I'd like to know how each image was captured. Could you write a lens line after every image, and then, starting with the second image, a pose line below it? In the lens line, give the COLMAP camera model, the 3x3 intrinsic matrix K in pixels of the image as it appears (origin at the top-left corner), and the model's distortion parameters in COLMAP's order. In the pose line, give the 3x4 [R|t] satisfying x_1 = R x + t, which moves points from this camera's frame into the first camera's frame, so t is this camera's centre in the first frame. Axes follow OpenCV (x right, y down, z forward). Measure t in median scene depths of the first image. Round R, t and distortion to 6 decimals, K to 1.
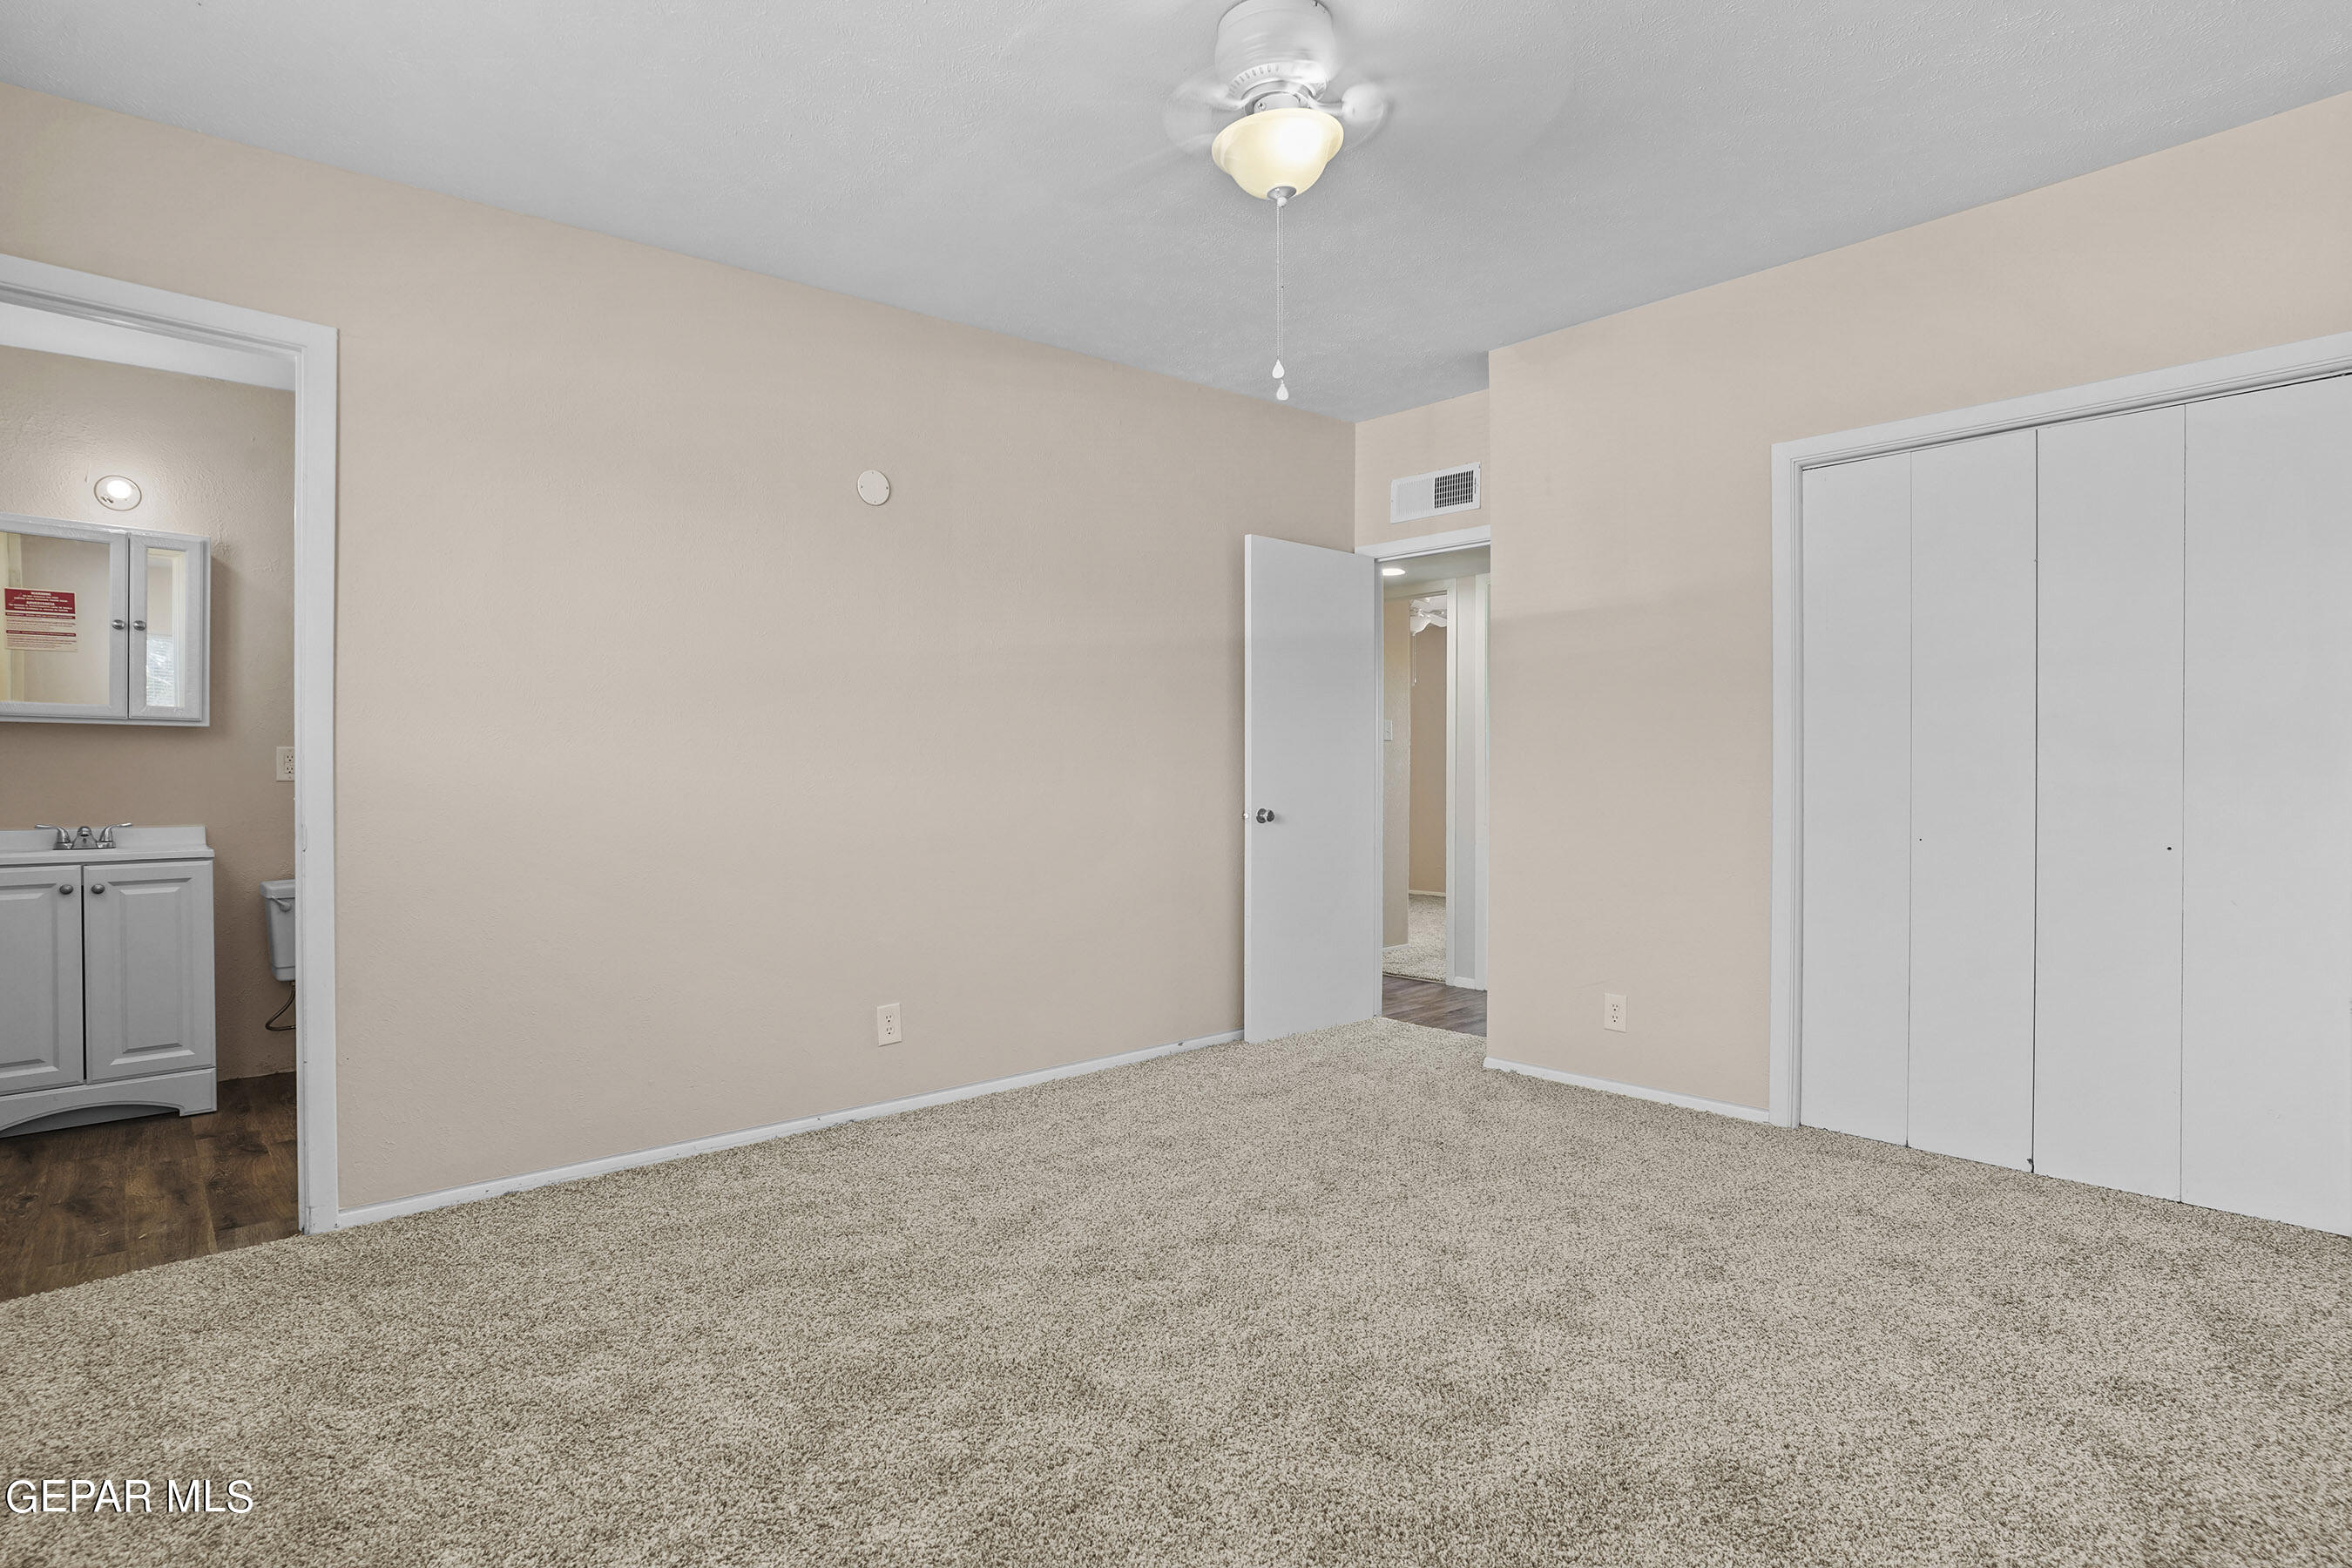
lens RADIAL K [[1153.1, 0, 1169.6], [0, 1153.1, 784.4], [0, 0, 1]] dist [-0.033553, 0.006371]
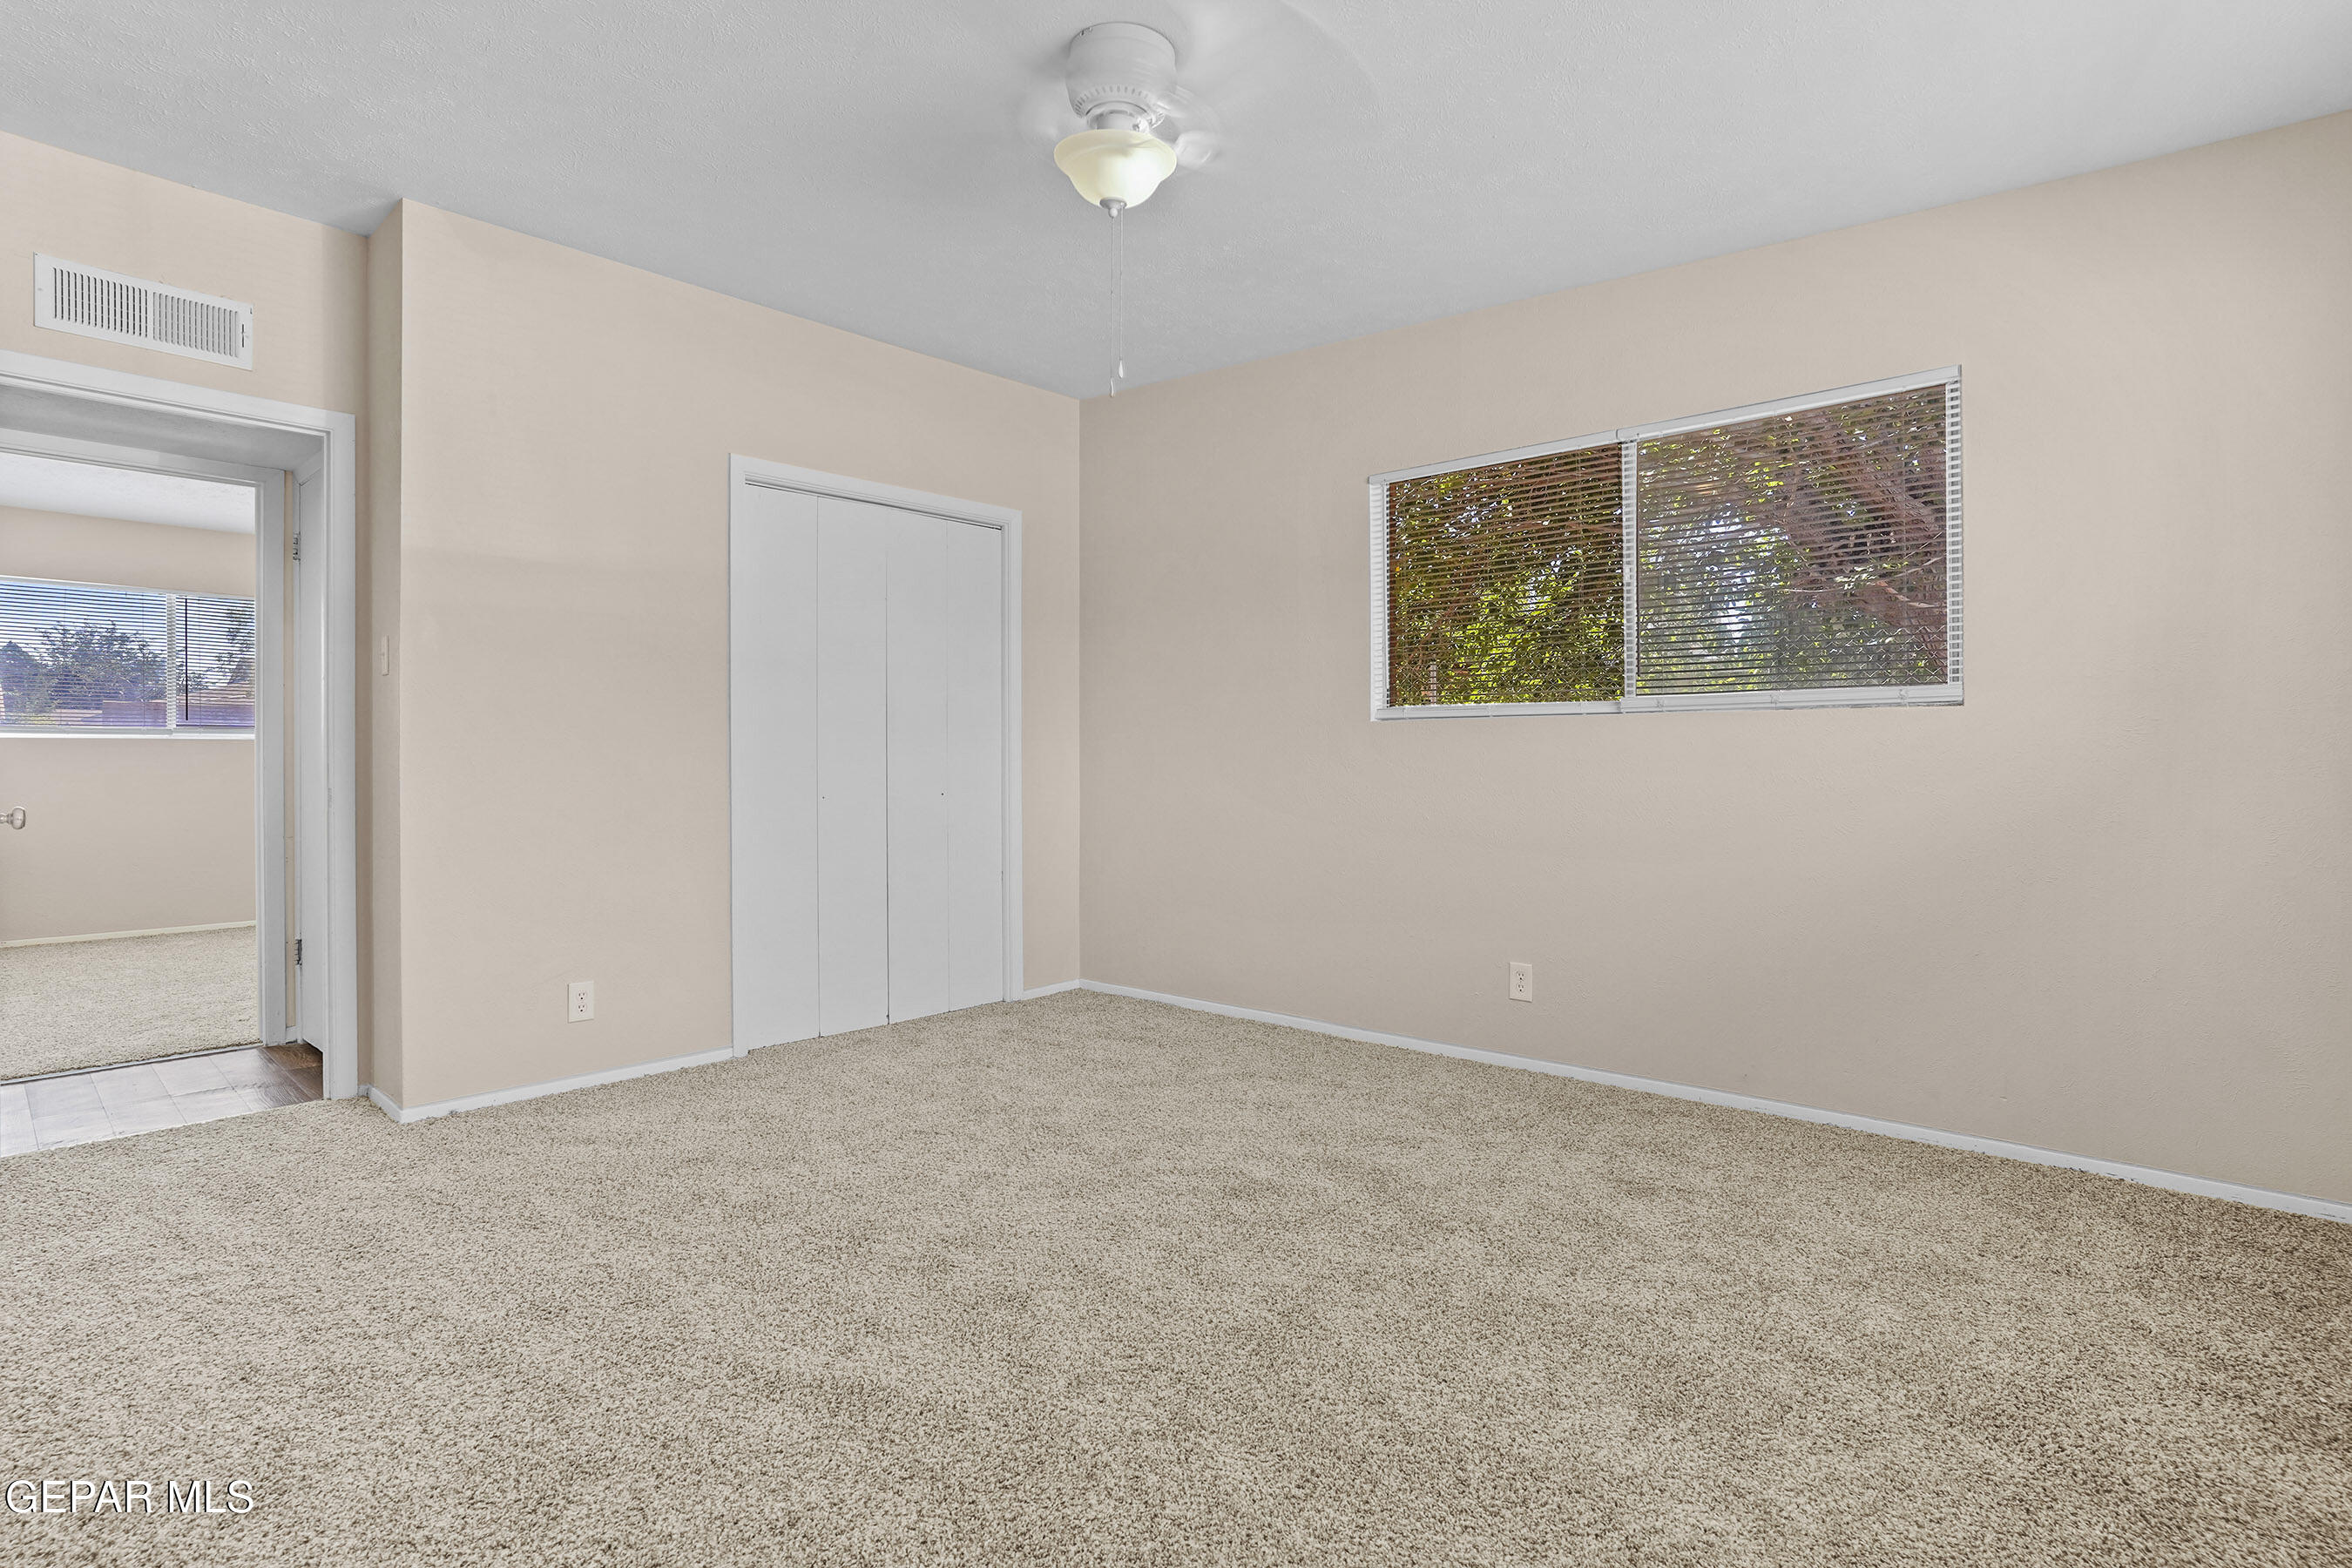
lens RADIAL K [[1153.1, 0, 1163.4], [0, 1153.1, 769.1], [0, 0, 1]] dist [-0.033553, 0.006371]
pose [[-0.067291, -0.012838, 0.997651, -0.639111], [0.004604, 0.999903, 0.013178, 0.000162], [-0.997723, 0.005479, -0.067225, 0.666448]]
